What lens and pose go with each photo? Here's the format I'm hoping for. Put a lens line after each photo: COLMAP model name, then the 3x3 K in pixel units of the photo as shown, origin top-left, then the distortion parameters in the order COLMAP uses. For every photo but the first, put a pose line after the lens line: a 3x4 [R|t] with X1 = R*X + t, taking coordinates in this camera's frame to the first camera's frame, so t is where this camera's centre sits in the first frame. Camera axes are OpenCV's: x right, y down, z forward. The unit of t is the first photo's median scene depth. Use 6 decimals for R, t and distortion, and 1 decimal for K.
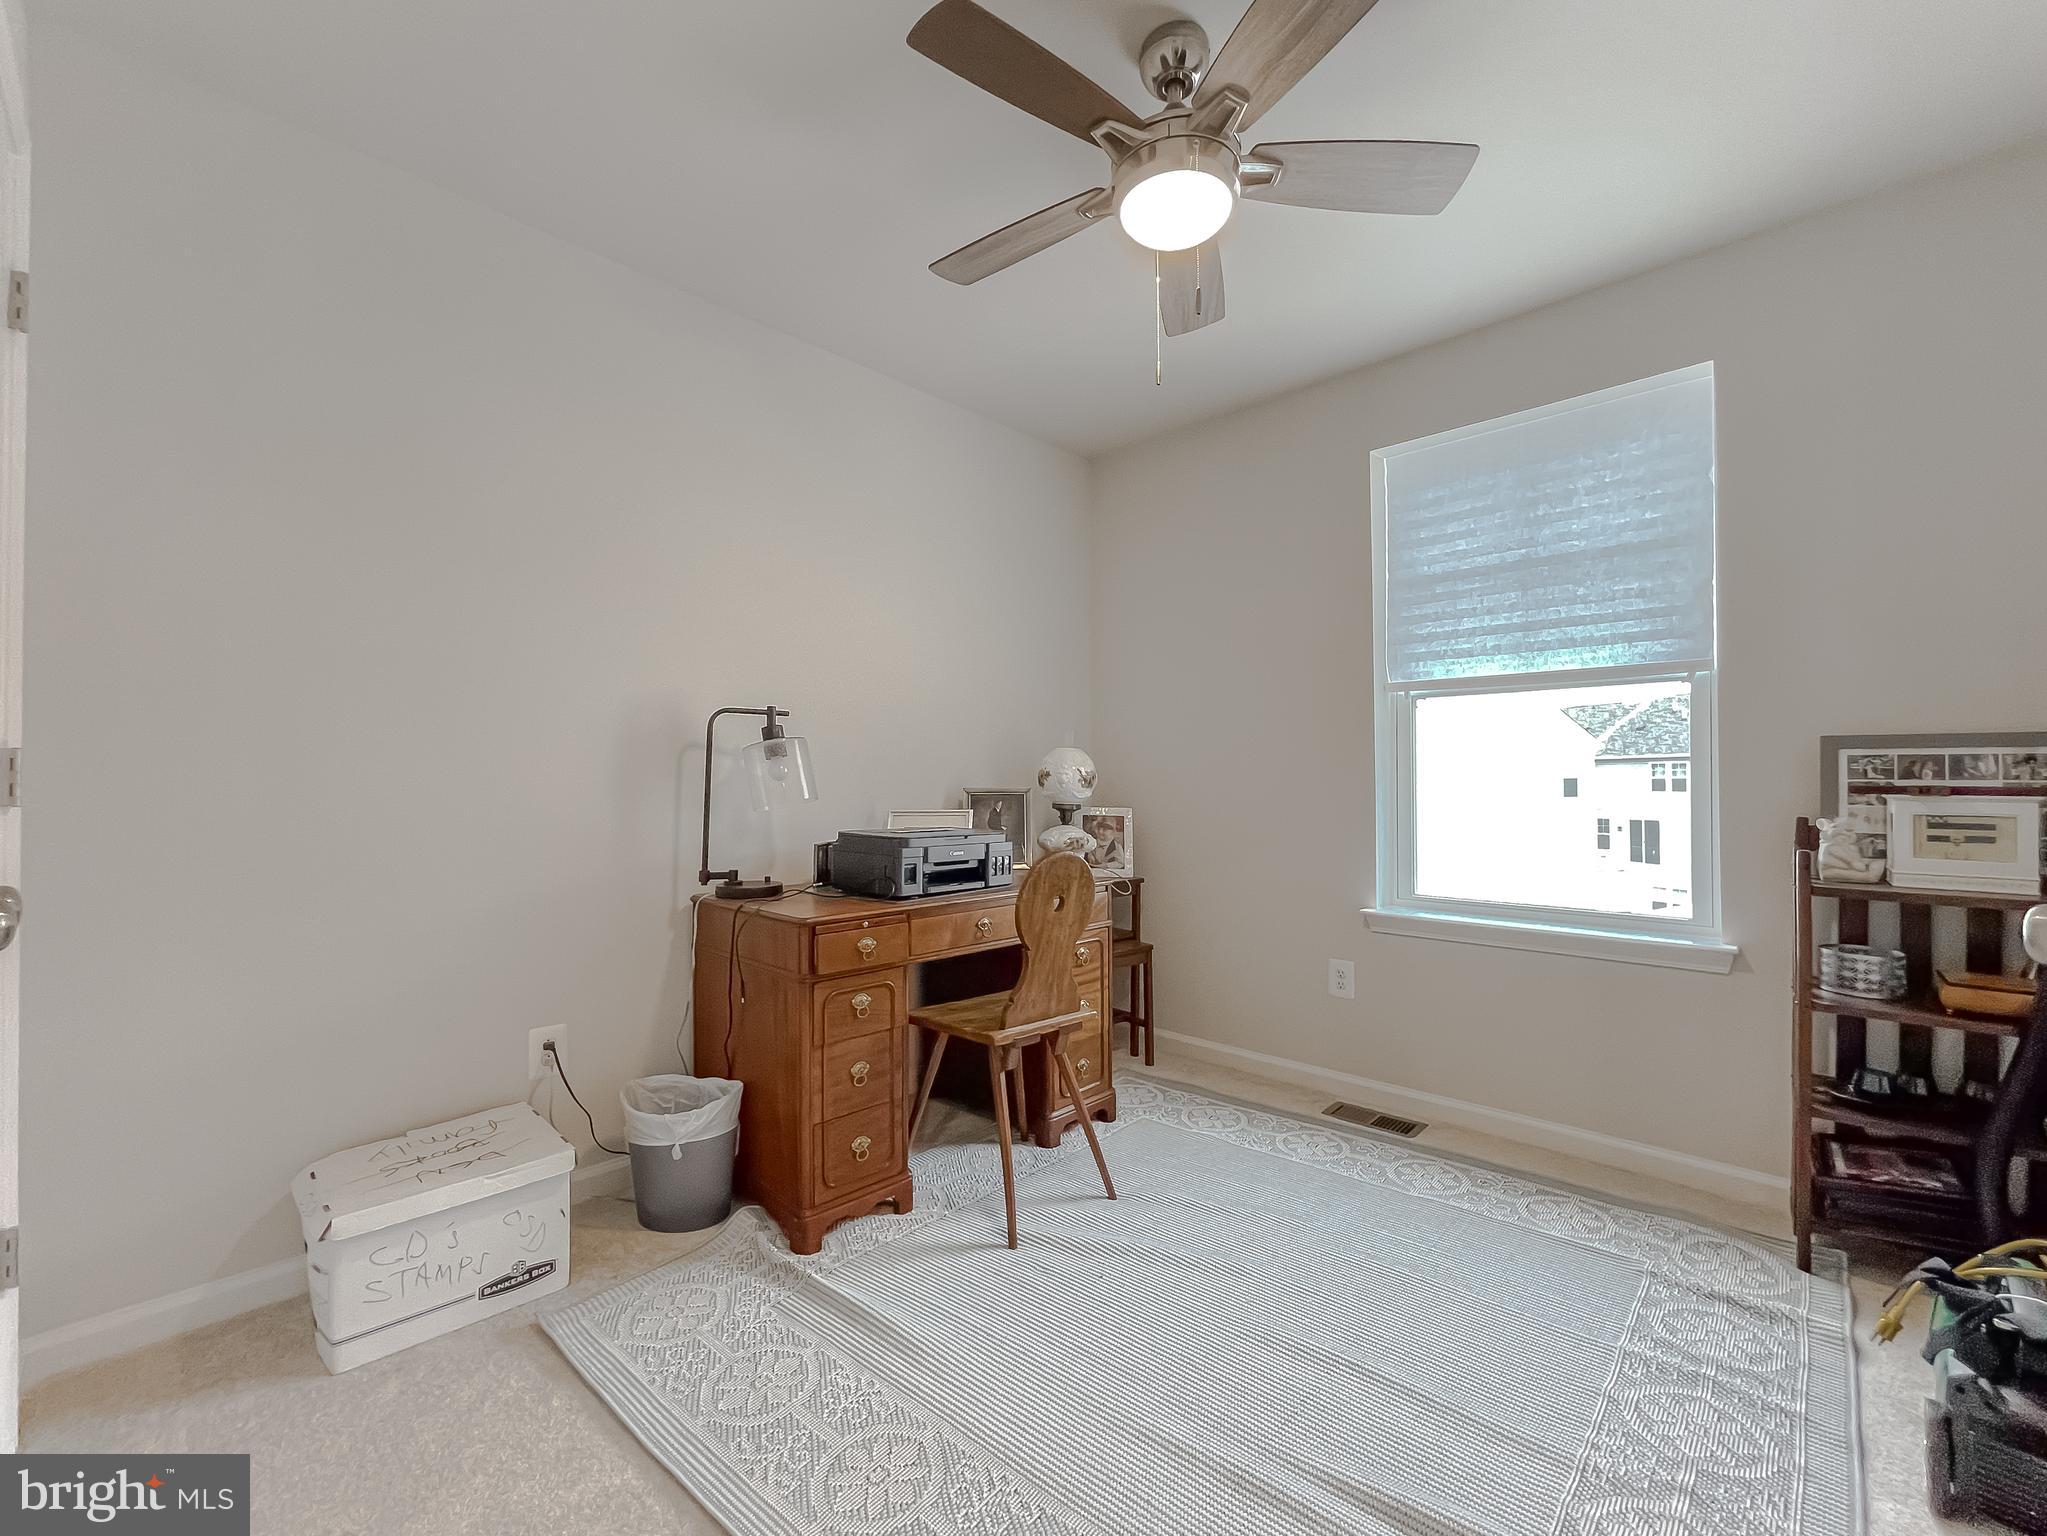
lens RADIAL K [[844.9, 0, 1014.9], [0, 844.9, 775.9], [0, 0, 1]] dist [0.000263, 0.000184]
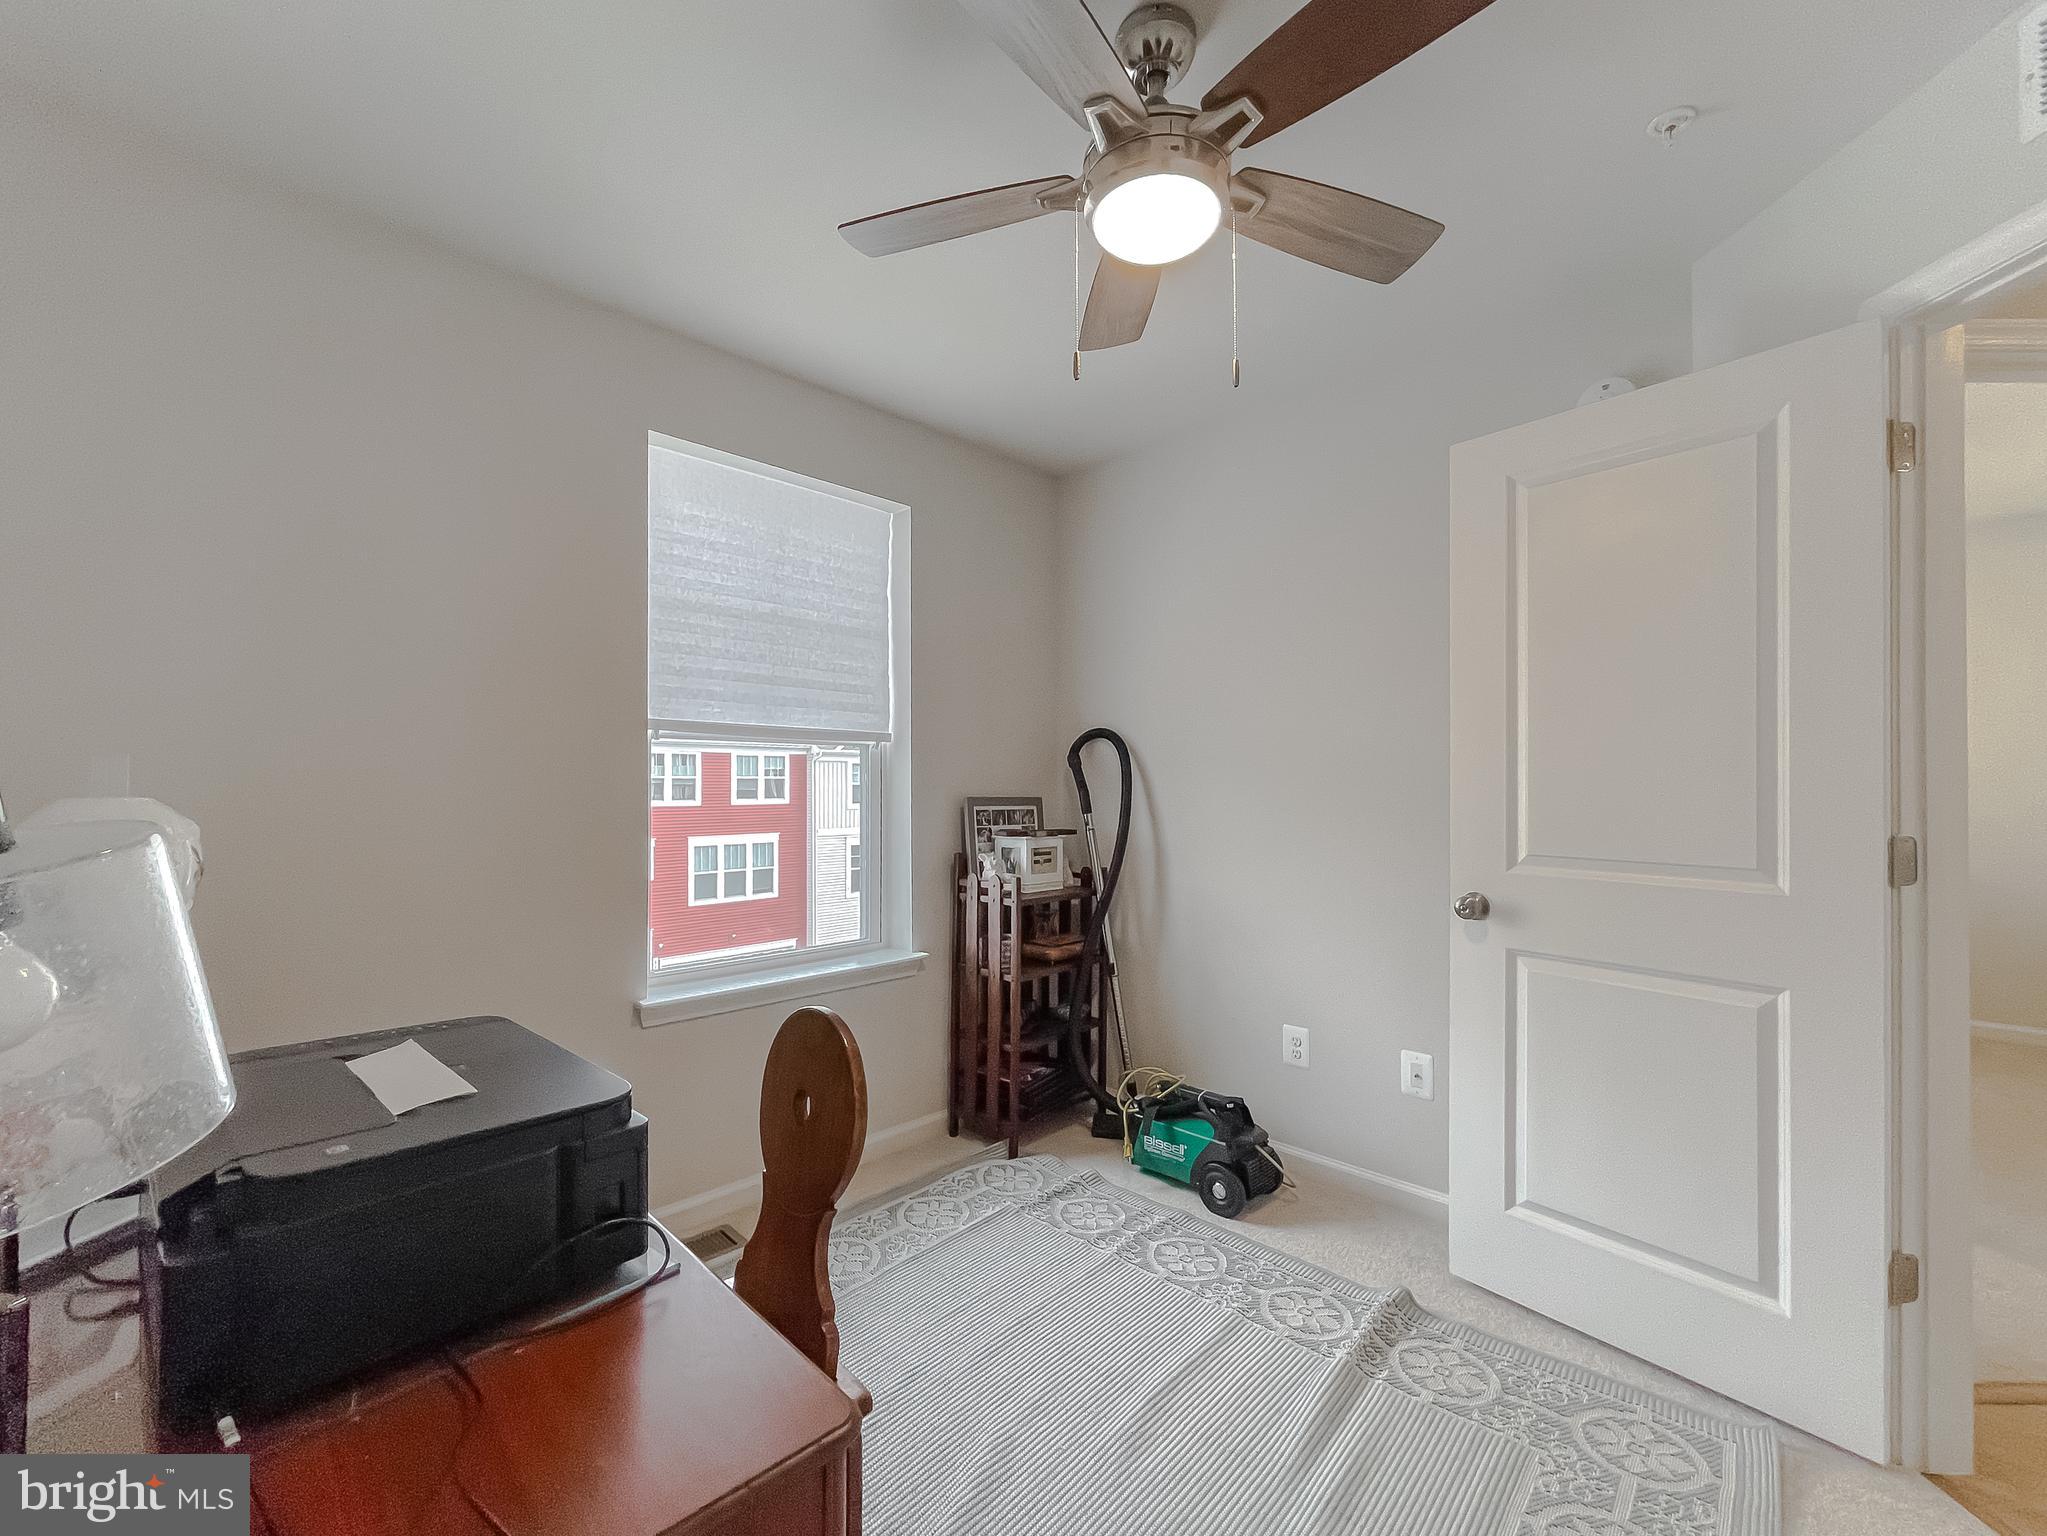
lens RADIAL K [[844.9, 0, 1014.9], [0, 844.9, 775.9], [0, 0, 1]] dist [0.000263, 0.000184]
pose [[0.021765, 0.003054, 0.999758, -0.481953], [-0.013334, 0.999907, -0.002764, -0.075406], [-0.999674, -0.013271, 0.021804, 0.818854]]
